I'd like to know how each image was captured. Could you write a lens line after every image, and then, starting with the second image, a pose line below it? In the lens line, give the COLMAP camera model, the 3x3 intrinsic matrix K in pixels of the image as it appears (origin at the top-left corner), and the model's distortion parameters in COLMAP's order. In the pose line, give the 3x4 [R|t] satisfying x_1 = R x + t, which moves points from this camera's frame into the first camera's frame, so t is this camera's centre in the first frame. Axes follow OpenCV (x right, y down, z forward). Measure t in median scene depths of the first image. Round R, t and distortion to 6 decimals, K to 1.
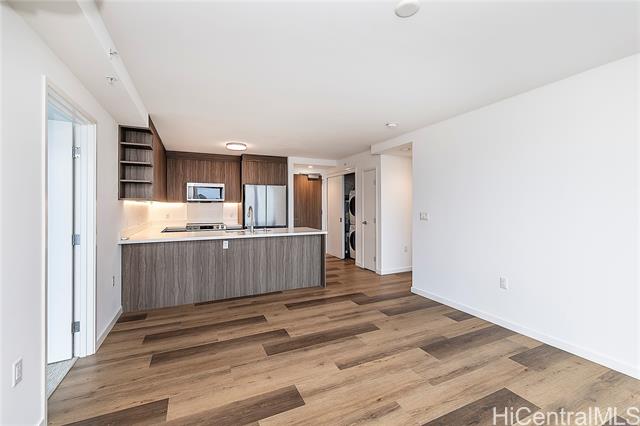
lens RADIAL K [[276.4, 0, 324.4], [0, 276.4, 202.5], [0, 0, 1]] dist [0.000805, 0.000376]
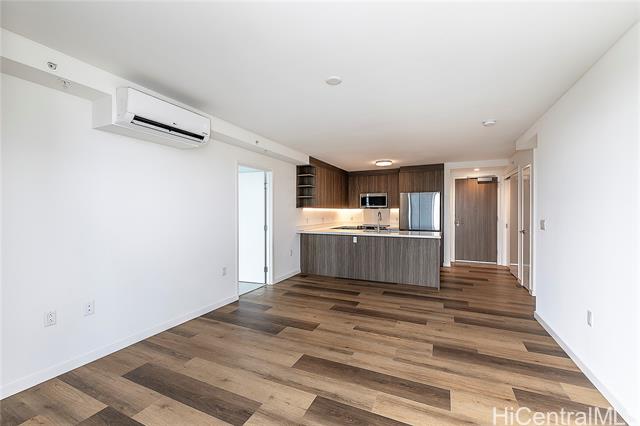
lens RADIAL K [[276.4, 0, 322.5], [0, 276.4, 214.1], [0, 0, 1]] dist [0.000805, 0.000376]
pose [[0.640891, 0.009703, -0.767570, 0.657454], [0.008642, 0.999766, 0.019854, -0.003752], [0.767583, -0.019358, 0.640657, -0.002407]]
